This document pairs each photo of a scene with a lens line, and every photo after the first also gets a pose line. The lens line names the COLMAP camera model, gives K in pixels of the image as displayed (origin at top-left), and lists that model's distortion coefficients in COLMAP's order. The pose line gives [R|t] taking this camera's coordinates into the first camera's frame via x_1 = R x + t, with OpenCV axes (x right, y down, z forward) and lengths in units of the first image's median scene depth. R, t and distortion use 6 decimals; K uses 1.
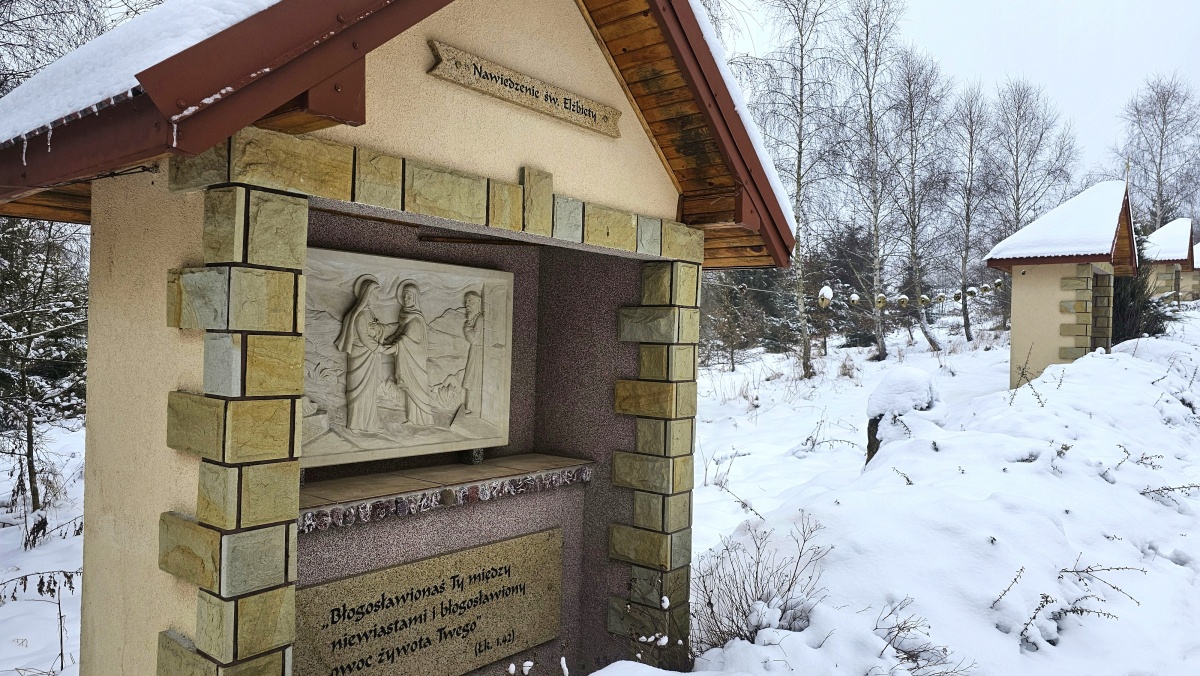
lens RADIAL K [[806.6, 0, 604.2], [0, 806.6, 334.0], [0, 0, 1]] dist [0.058528, -0.033309]
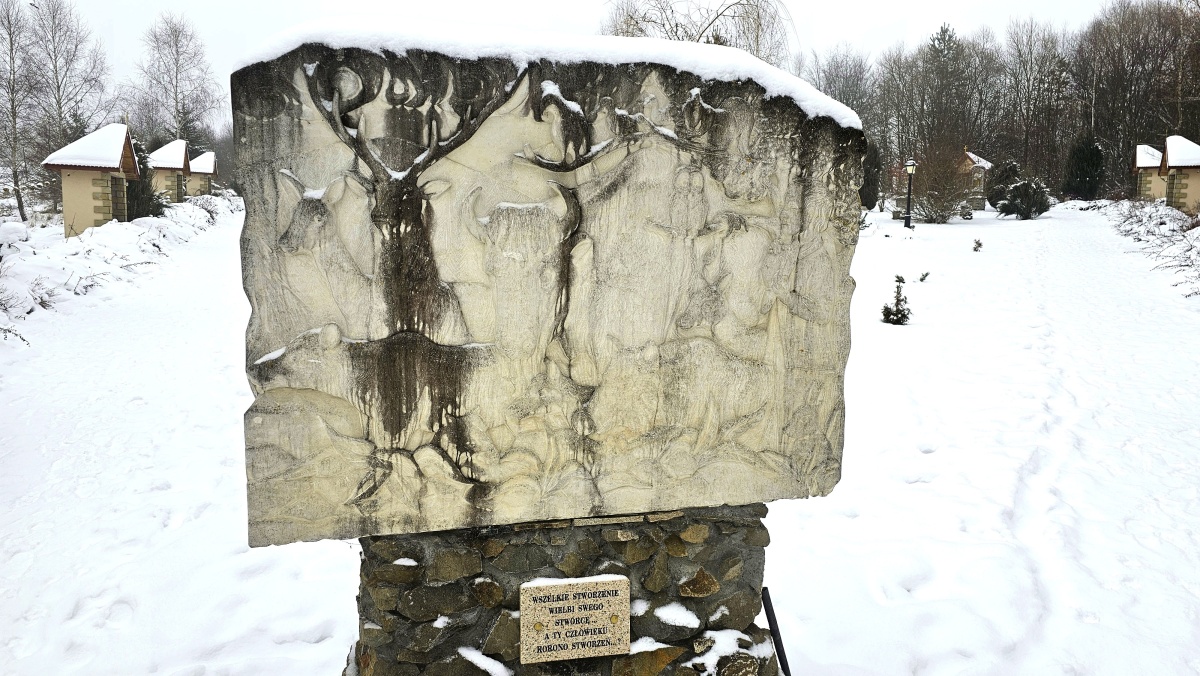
lens RADIAL K [[749.0, 0, 593.9], [0, 749.0, 332.5], [0, 0, 1]] dist [0.055861, -0.044345]
pose [[0.482586, -0.108149, 0.869146, -0.122388], [-0.018628, 0.990855, 0.133636, 0.006018], [-0.875651, -0.080682, 0.476158, -0.242299]]
